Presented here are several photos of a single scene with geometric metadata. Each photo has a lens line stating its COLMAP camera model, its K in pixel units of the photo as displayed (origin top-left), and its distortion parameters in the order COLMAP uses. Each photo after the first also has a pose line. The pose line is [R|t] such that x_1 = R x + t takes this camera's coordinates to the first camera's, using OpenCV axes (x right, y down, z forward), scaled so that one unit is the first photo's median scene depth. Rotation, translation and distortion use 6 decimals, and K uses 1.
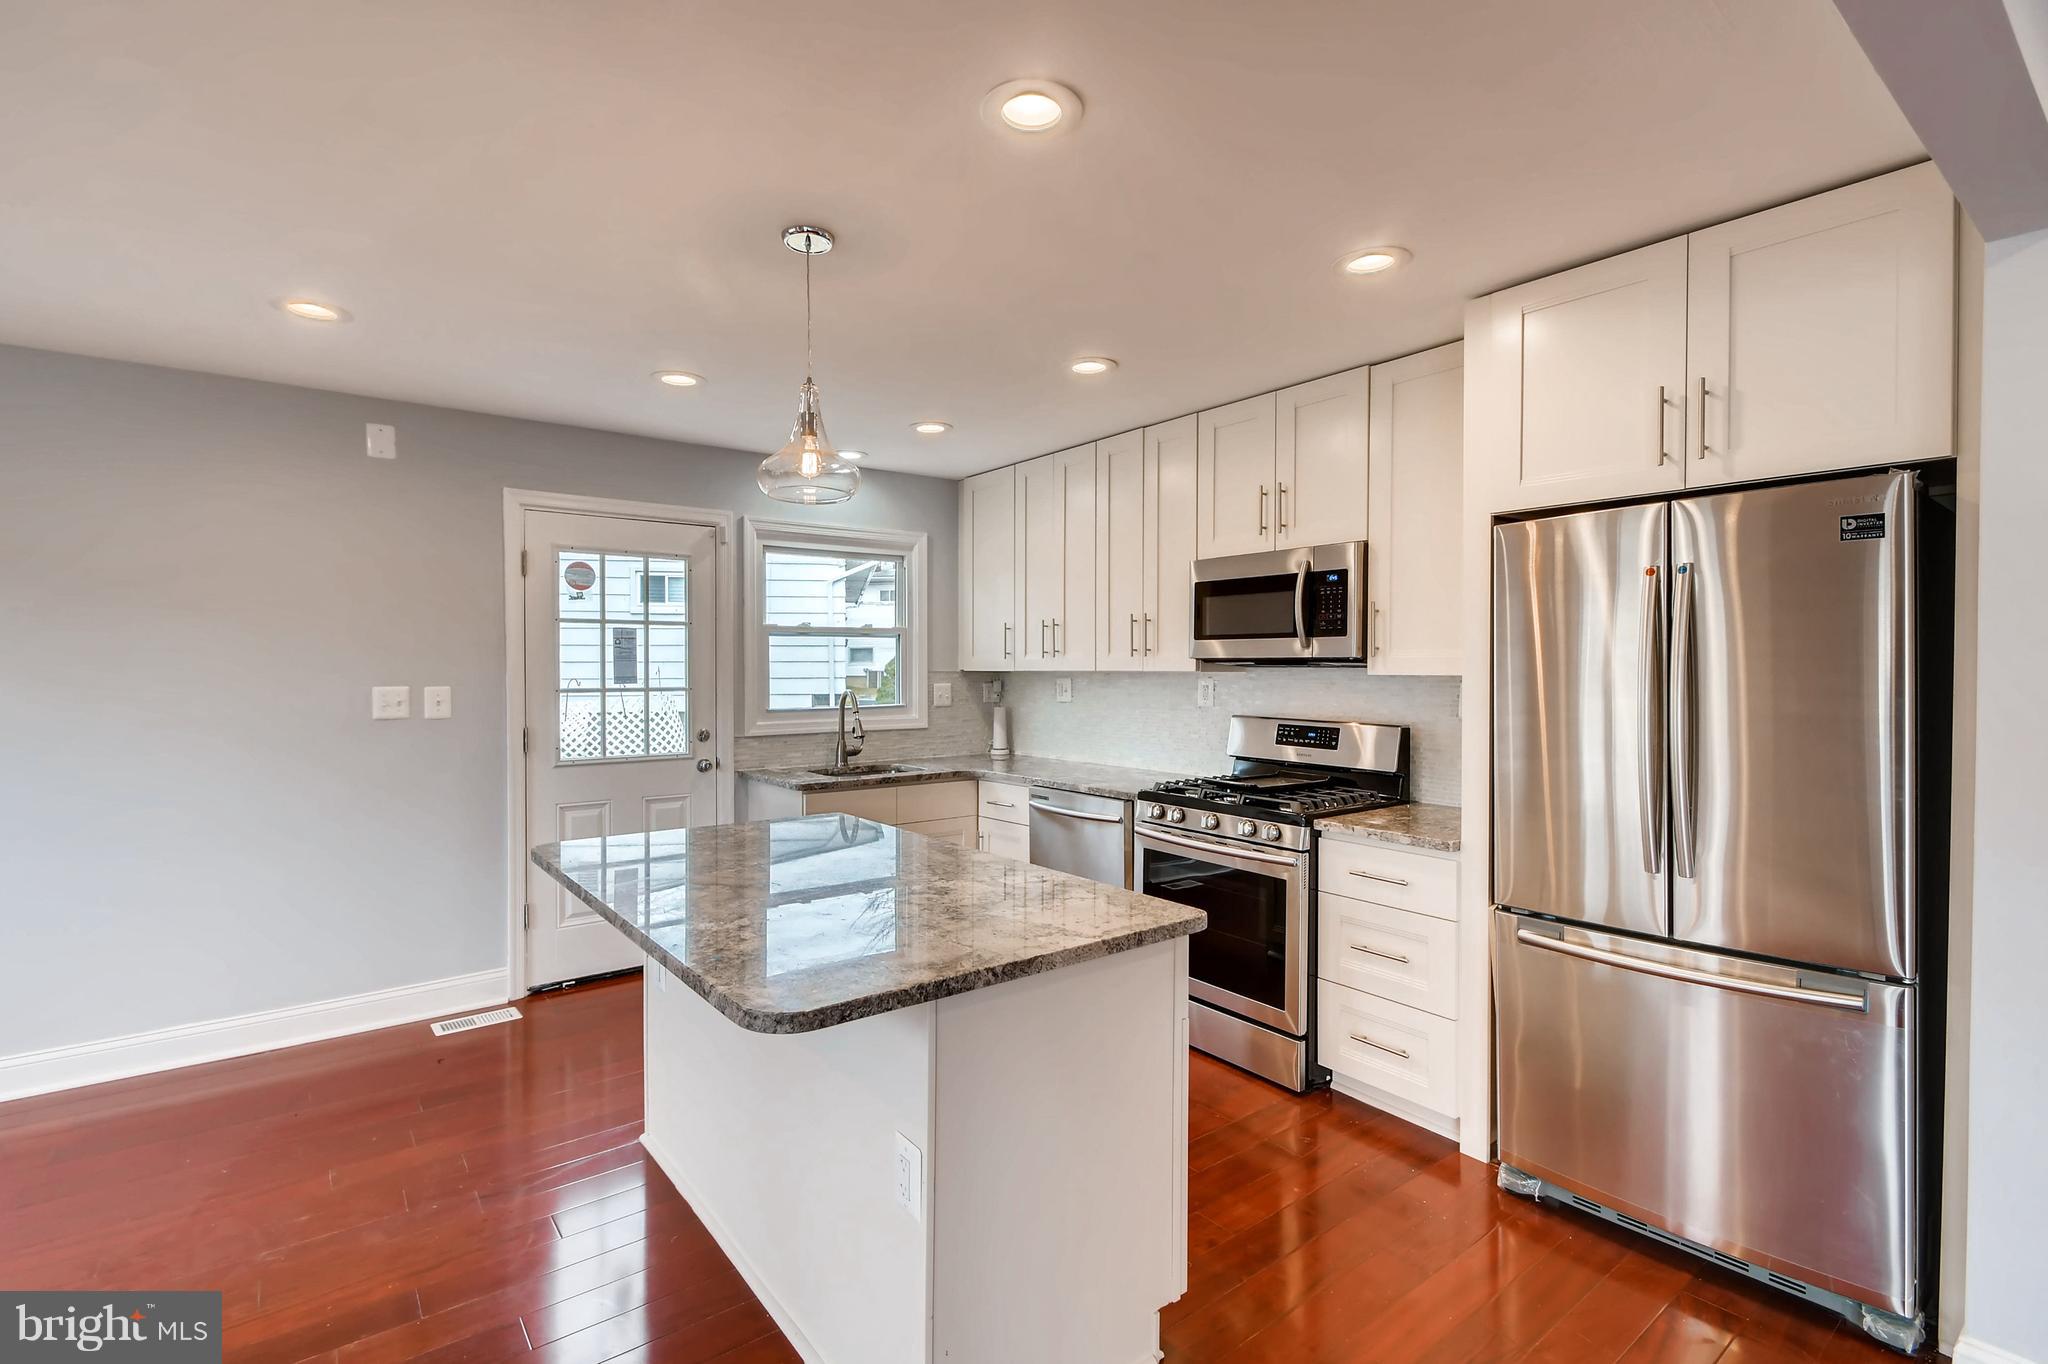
lens RADIAL K [[926.7, 0, 1006.3], [0, 926.7, 671.2], [0, 0, 1]] dist [-0.001541, -0.005384]
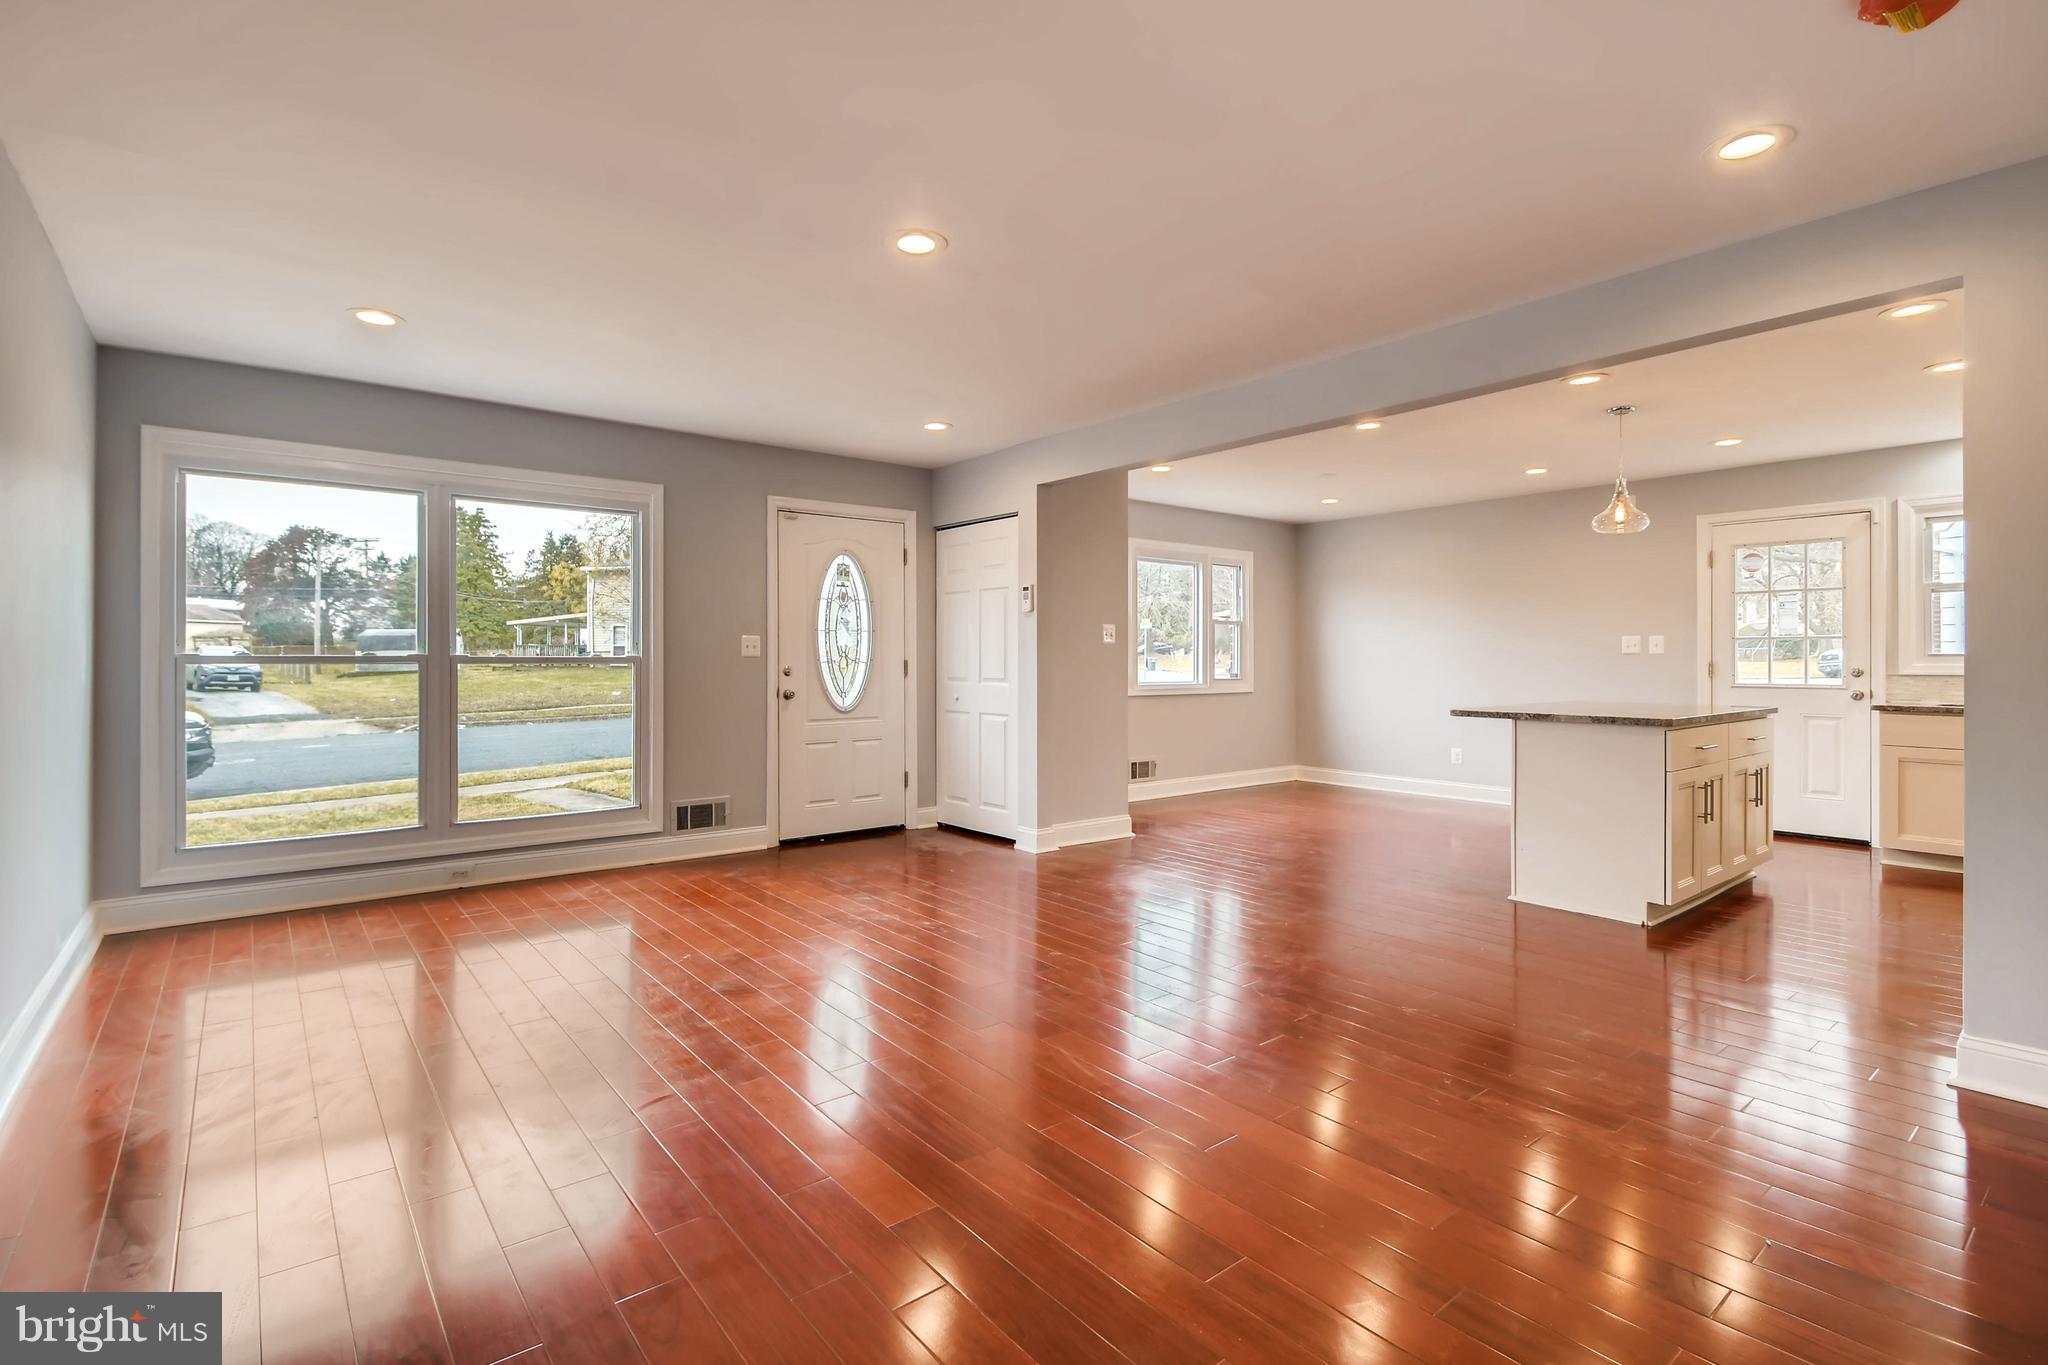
lens RADIAL K [[947.8, 0, 1002.4], [0, 947.8, 656.9], [0, 0, 1]] dist [0.013488, -0.008666]
pose [[0.004738, -0.002507, -0.999986, 1.162537], [-0.007355, 0.999970, -0.002542, 0.068207], [0.999962, 0.007367, 0.004720, -0.251030]]
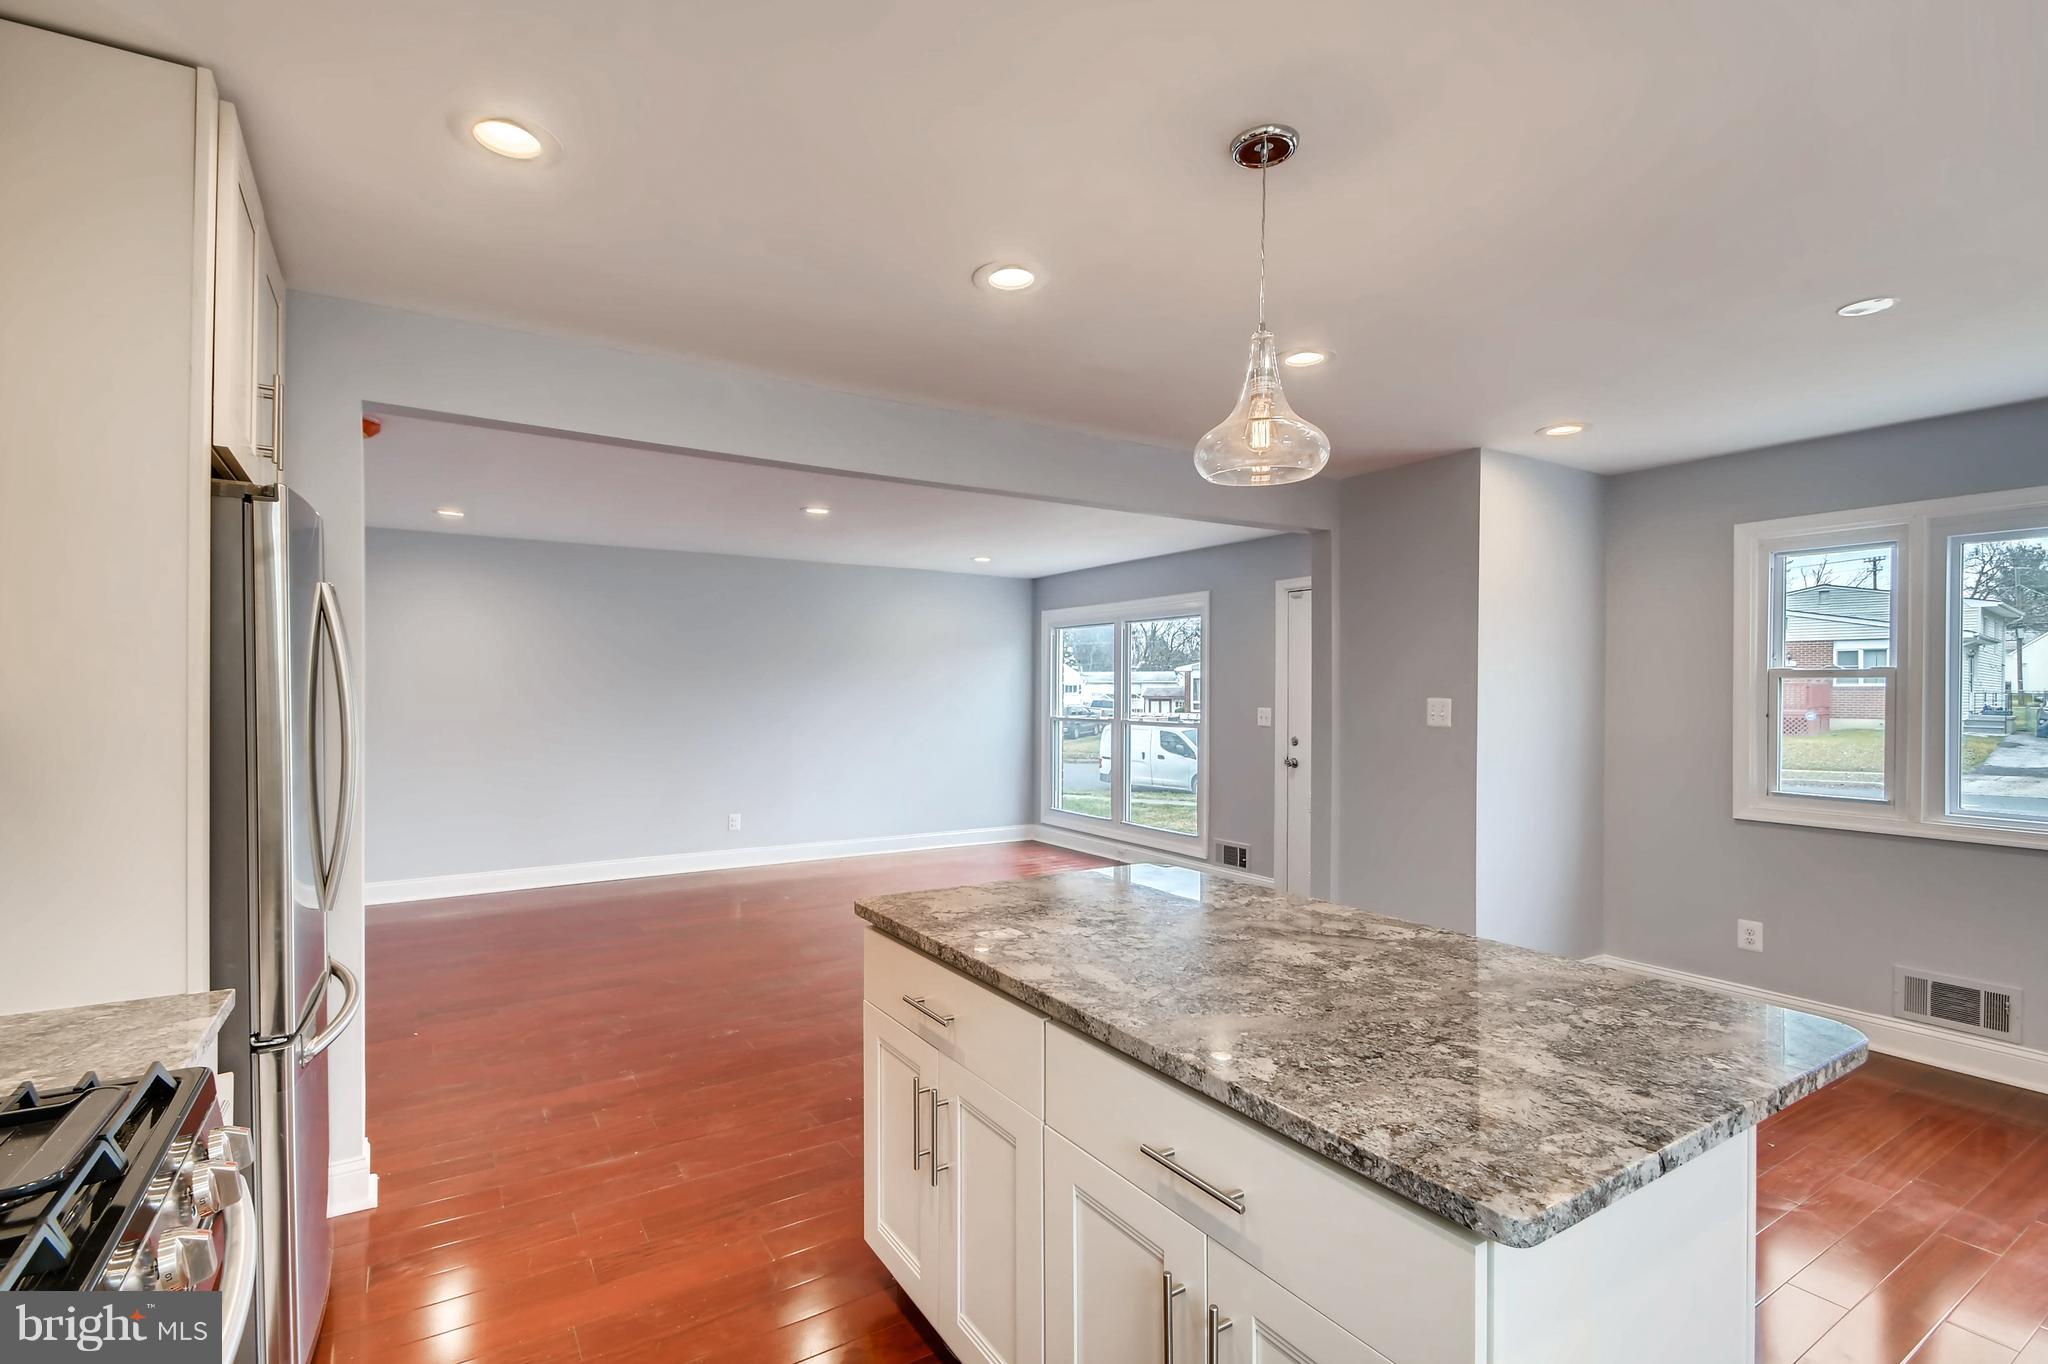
lens RADIAL K [[926.7, 0, 1005.5], [0, 926.7, 693.1], [0, 0, 1]] dist [-0.001541, -0.005384]
pose [[-0.994346, -0.005802, 0.106033, -0.058265], [-0.004958, 0.999954, 0.008223, -0.003963], [-0.106076, 0.007651, -0.994329, 1.065446]]
